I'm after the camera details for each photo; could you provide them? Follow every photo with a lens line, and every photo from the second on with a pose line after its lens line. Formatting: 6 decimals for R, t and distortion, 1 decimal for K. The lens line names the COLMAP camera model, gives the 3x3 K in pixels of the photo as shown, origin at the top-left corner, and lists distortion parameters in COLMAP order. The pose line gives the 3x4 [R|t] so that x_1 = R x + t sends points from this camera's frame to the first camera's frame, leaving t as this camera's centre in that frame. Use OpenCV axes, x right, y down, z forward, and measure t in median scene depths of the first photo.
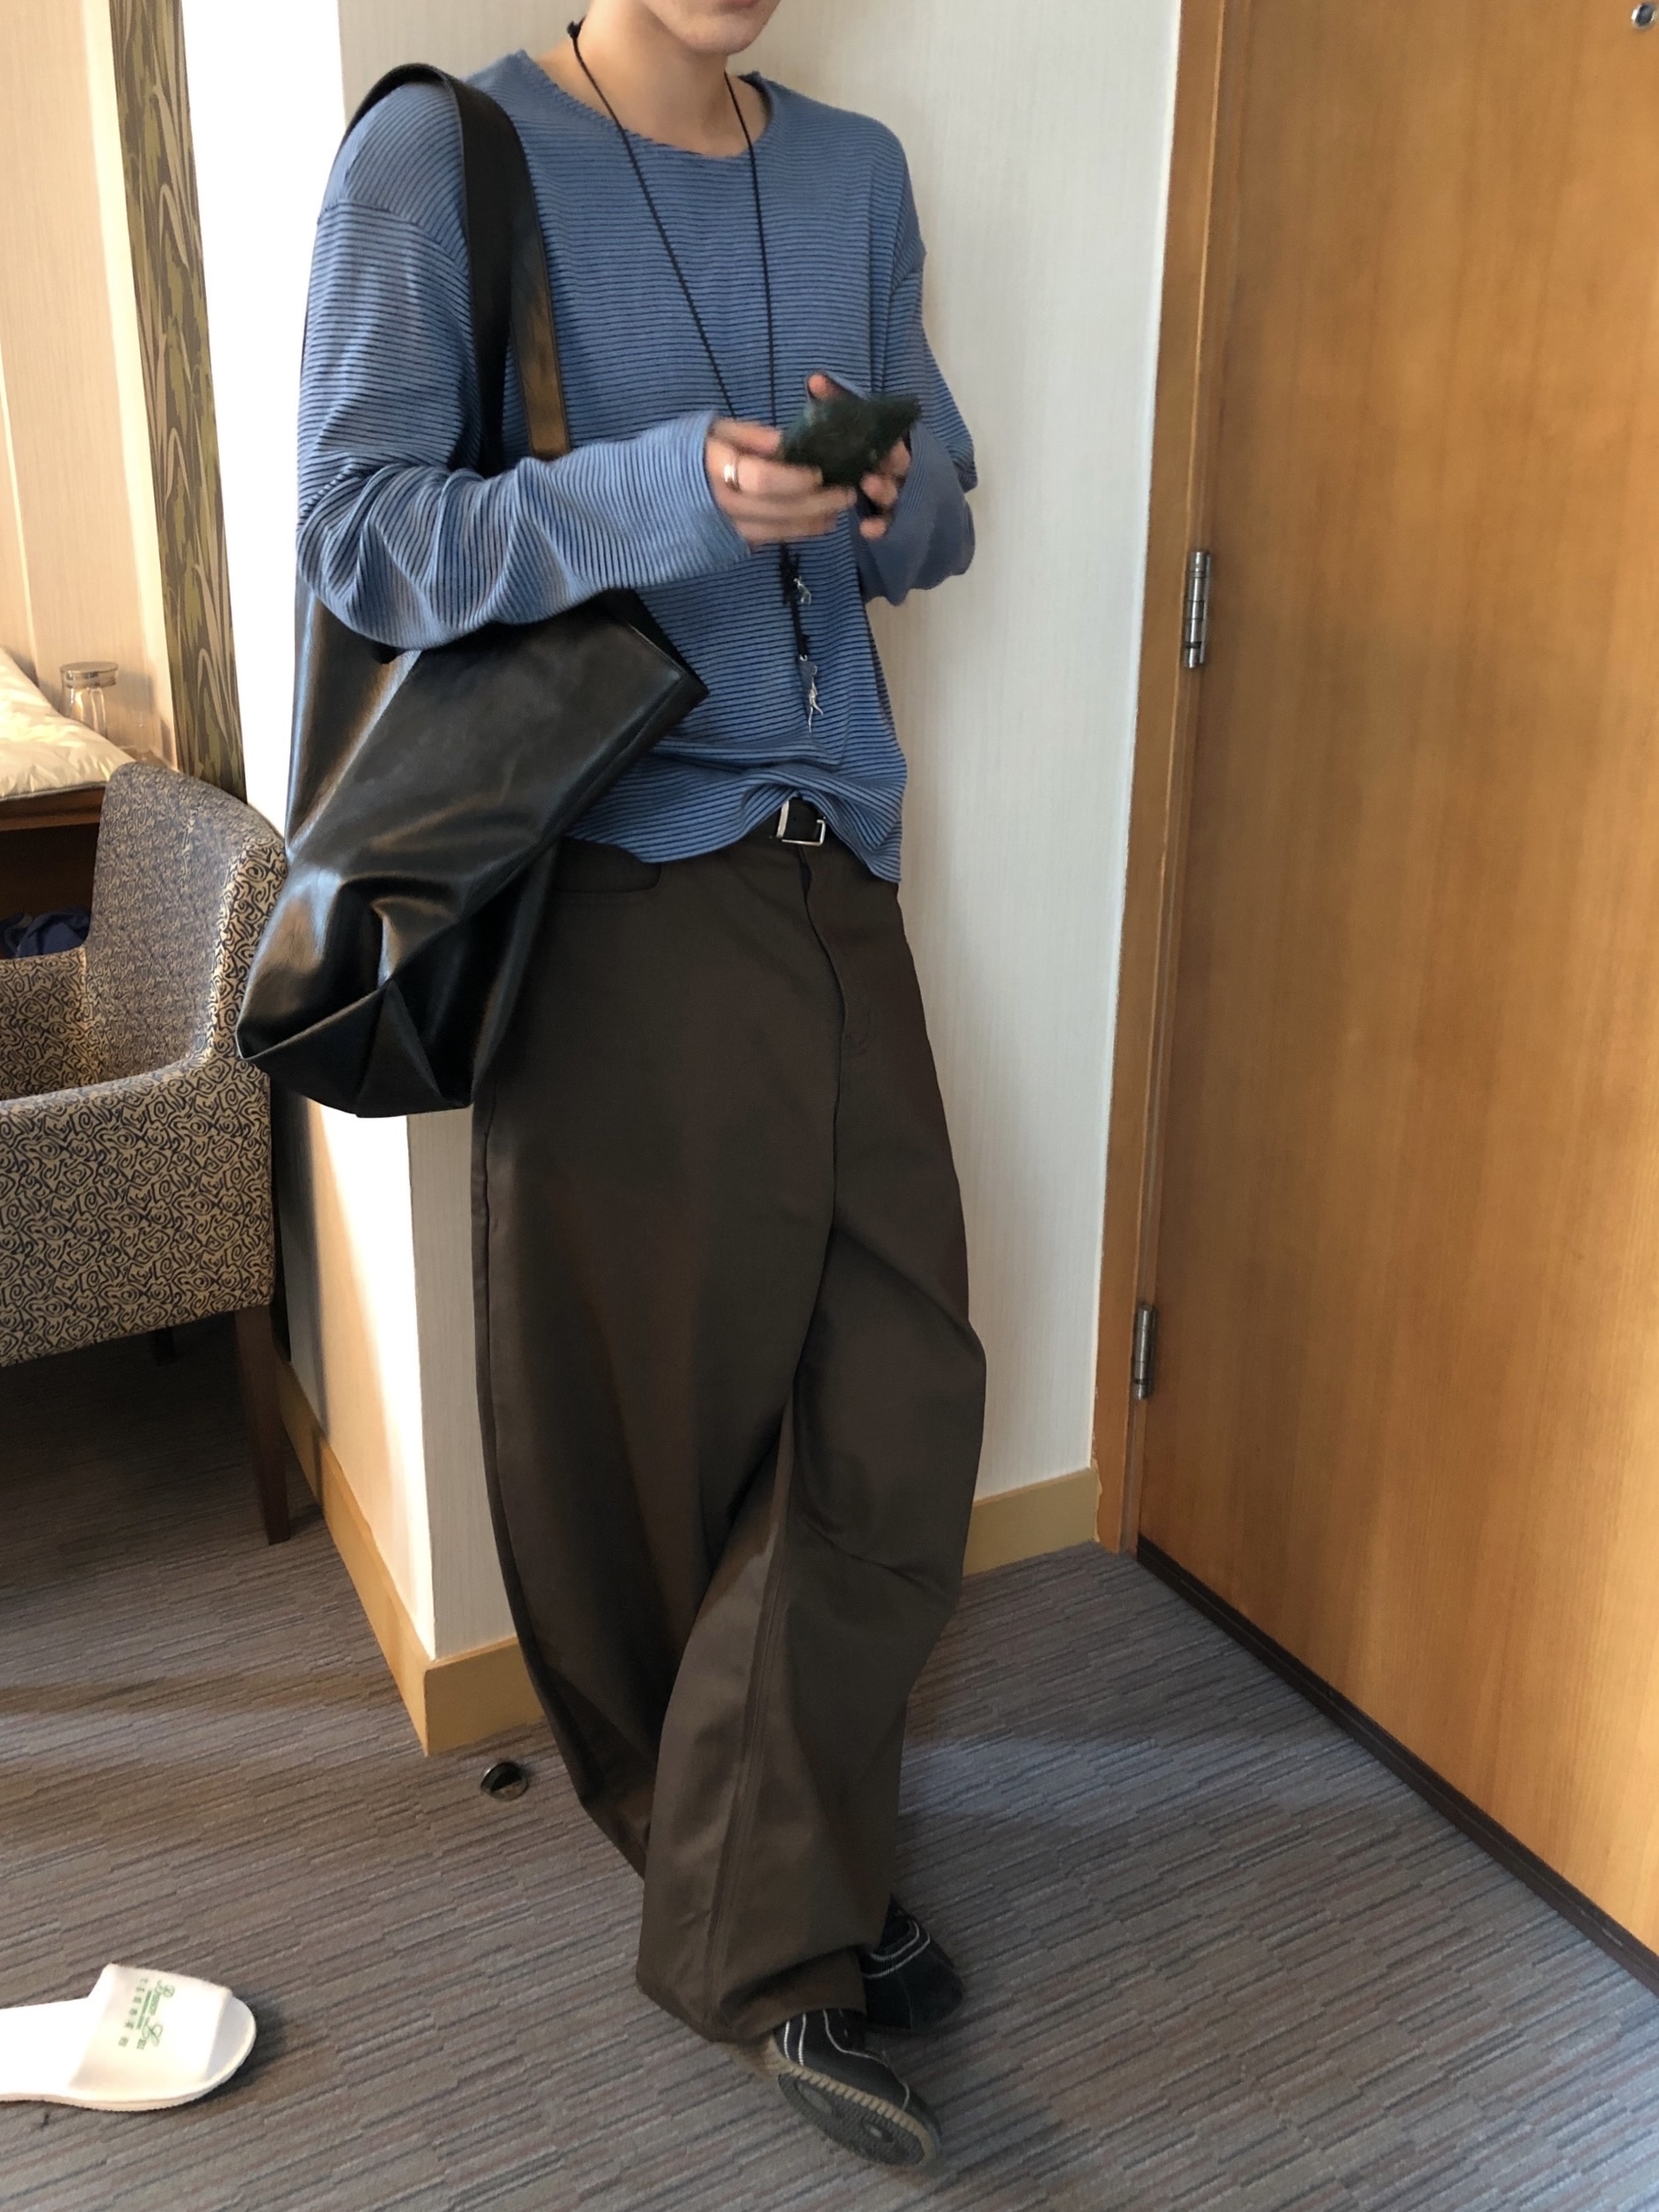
lens RADIAL K [[1818.1, 0, 821.1], [0, 1818.1, 1054.2], [0, 0, 1]] dist [-0.001114, 0.007938]
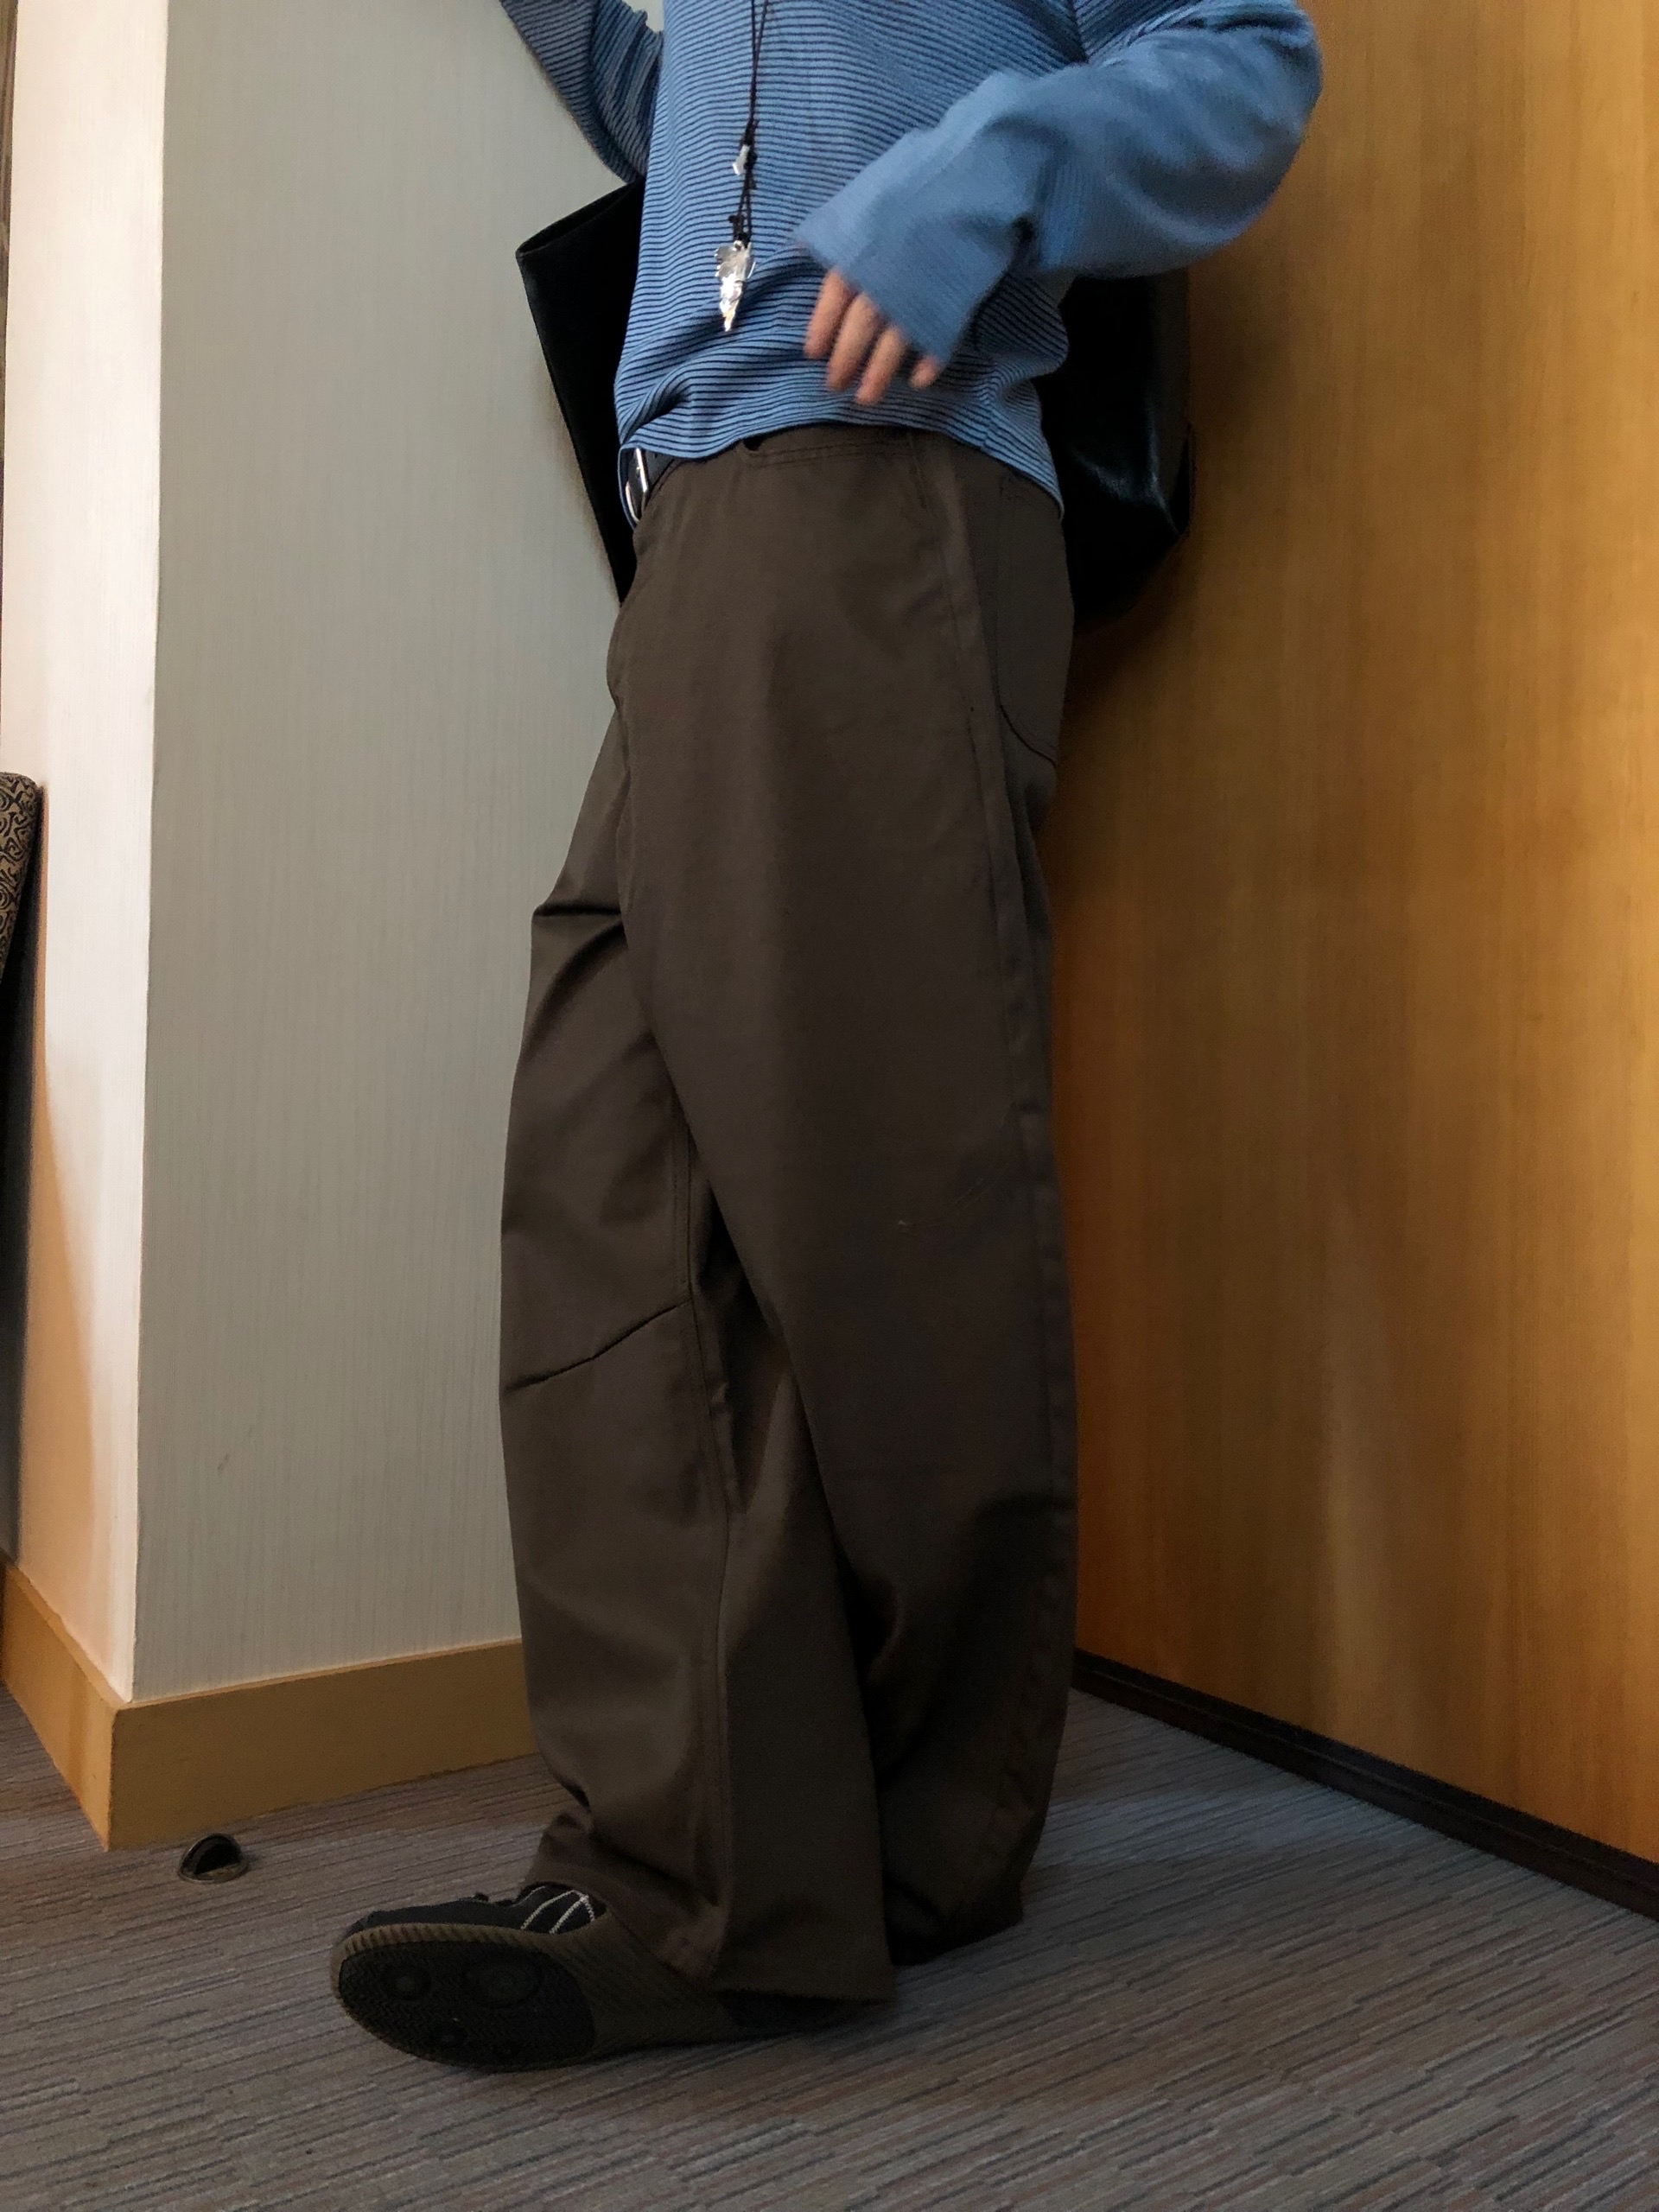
lens RADIAL K [[1818.0, 0, 832.1], [0, 1818.0, 1105.1], [0, 0, 1]] dist [-0.001114, 0.007938]
pose [[0.992916, 0.005062, 0.118714, -0.020664], [0.032890, 0.948347, -0.315526, 0.419756], [-0.114179, 0.317195, 0.941462, 0.234288]]
